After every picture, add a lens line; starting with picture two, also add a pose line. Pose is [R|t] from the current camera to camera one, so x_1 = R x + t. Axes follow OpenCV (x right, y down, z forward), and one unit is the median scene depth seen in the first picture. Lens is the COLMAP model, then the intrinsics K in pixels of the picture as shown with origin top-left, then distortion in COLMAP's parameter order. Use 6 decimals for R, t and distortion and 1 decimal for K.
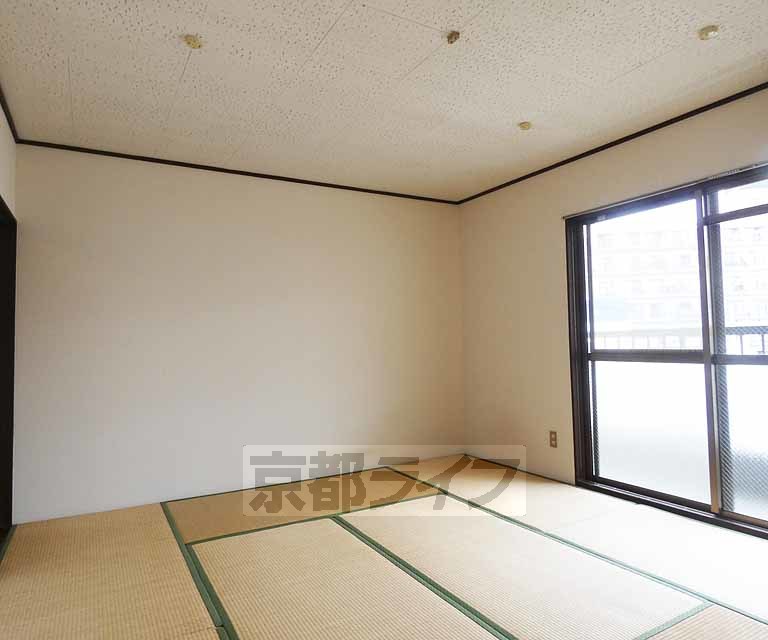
lens RADIAL K [[514.4, 0, 384.0], [0, 514.4, 320.0], [0, 0, 1]] dist [0.001378, -0.000349]
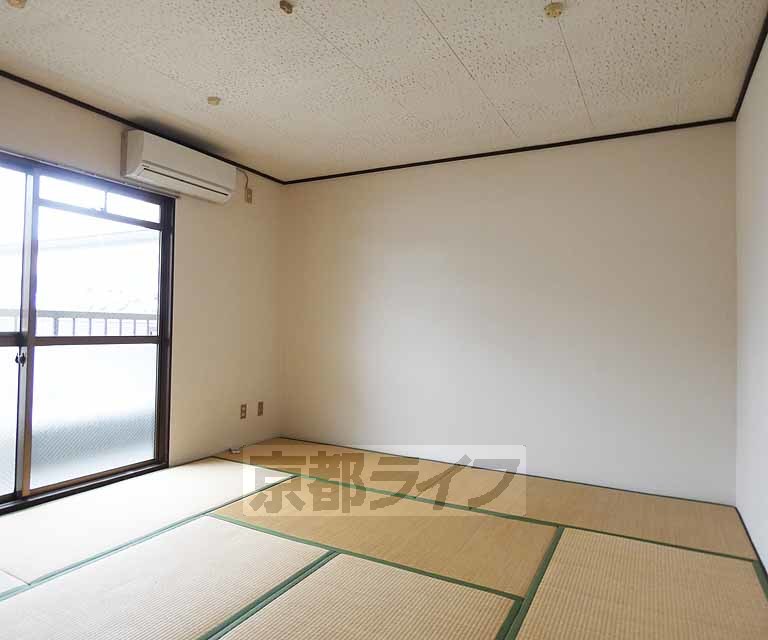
lens RADIAL K [[514.4, 0, 384.0], [0, 514.4, 320.0], [0, 0, 1]] dist [0.001378, -0.000349]
pose [[-0.535963, 0.014176, 0.844122, -0.592759], [-0.047774, 0.997748, -0.047089, 0.052946], [-0.842889, -0.065565, -0.534079, 1.020008]]
